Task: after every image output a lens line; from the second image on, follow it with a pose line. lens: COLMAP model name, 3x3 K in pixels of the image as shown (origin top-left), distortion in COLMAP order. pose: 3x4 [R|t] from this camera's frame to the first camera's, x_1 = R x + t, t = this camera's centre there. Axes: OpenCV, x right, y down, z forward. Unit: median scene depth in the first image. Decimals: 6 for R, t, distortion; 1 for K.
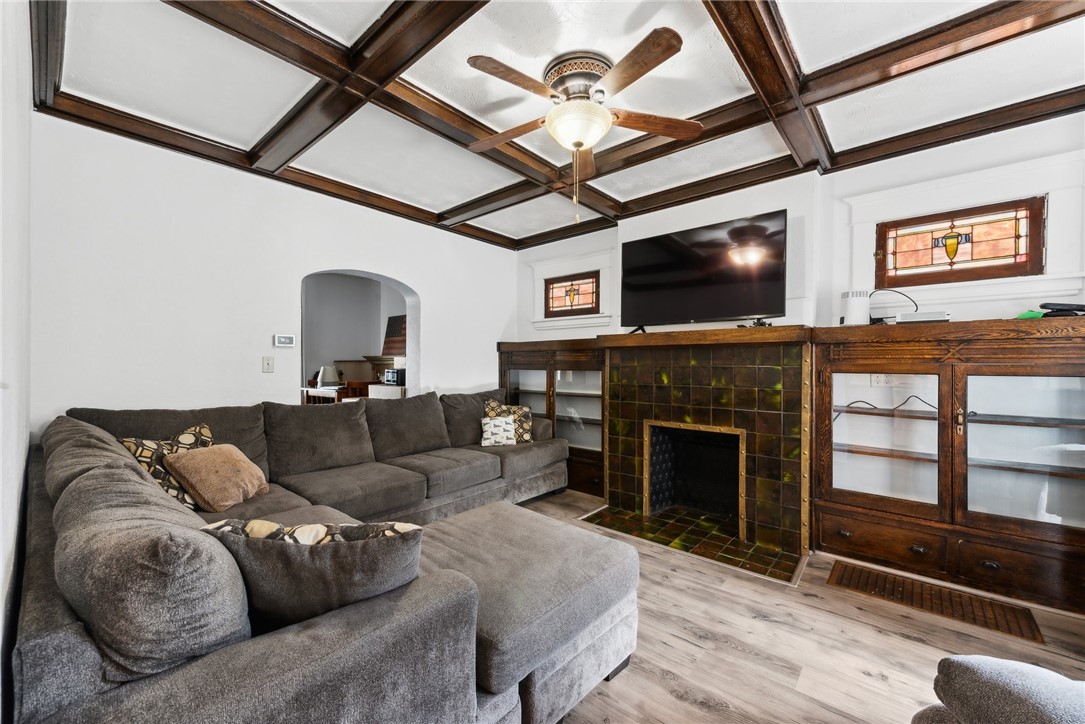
lens RADIAL K [[431.0, 0, 539.4], [0, 431.0, 361.1], [0, 0, 1]] dist [0.011776, -0.000119]
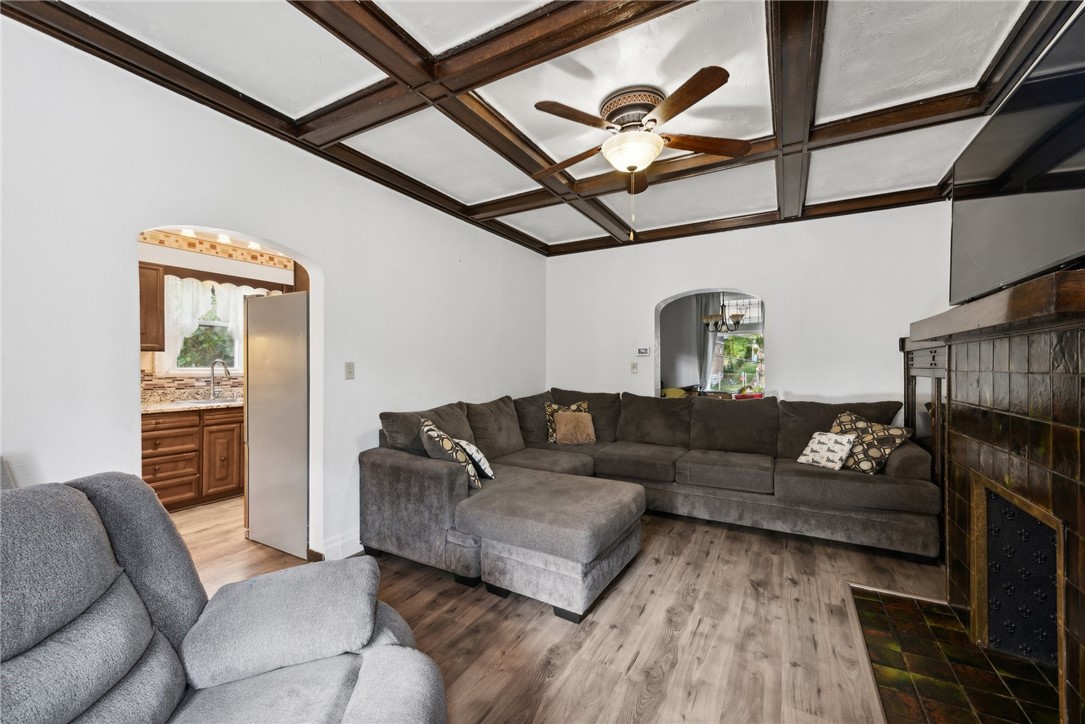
lens RADIAL K [[431.0, 0, 540.5], [0, 431.0, 363.3], [0, 0, 1]] dist [0.011776, -0.000119]
pose [[0.195466, -0.008902, -0.980670, 0.767369], [0.001599, 0.999960, -0.008758, 0.005068], [0.980709, 0.000144, 0.195472, 0.387814]]
